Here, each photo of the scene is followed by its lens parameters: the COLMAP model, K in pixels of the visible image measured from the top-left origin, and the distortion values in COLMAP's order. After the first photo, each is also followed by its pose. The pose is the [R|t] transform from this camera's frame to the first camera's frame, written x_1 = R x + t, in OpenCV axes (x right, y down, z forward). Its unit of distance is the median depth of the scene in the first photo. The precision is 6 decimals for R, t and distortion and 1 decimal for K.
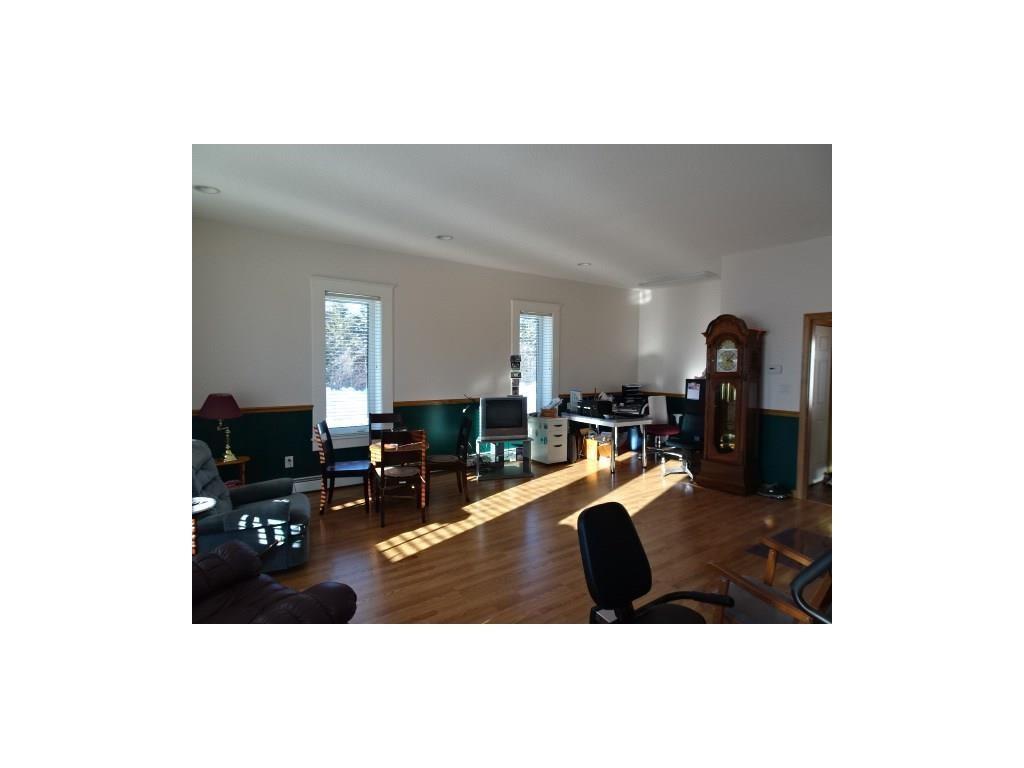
lens RADIAL K [[462.1, 0, 512.0], [0, 462.1, 384.0], [0, 0, 1]] dist [-0.046158, -0.000046]
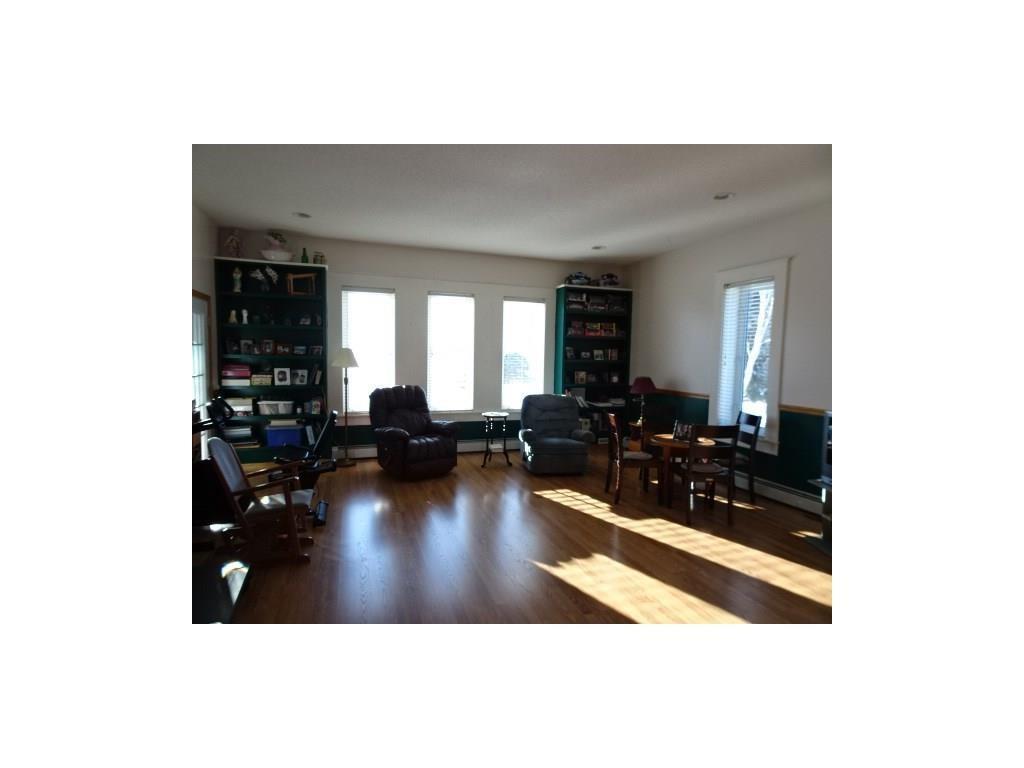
lens RADIAL K [[462.1, 0, 512.0], [0, 462.1, 384.0], [0, 0, 1]] dist [-0.046158, -0.000046]
pose [[-0.296998, 0.044401, -0.953845, 0.865716], [-0.081490, 0.994096, 0.071648, -0.020280], [0.951395, 0.099008, -0.291626, 1.075135]]
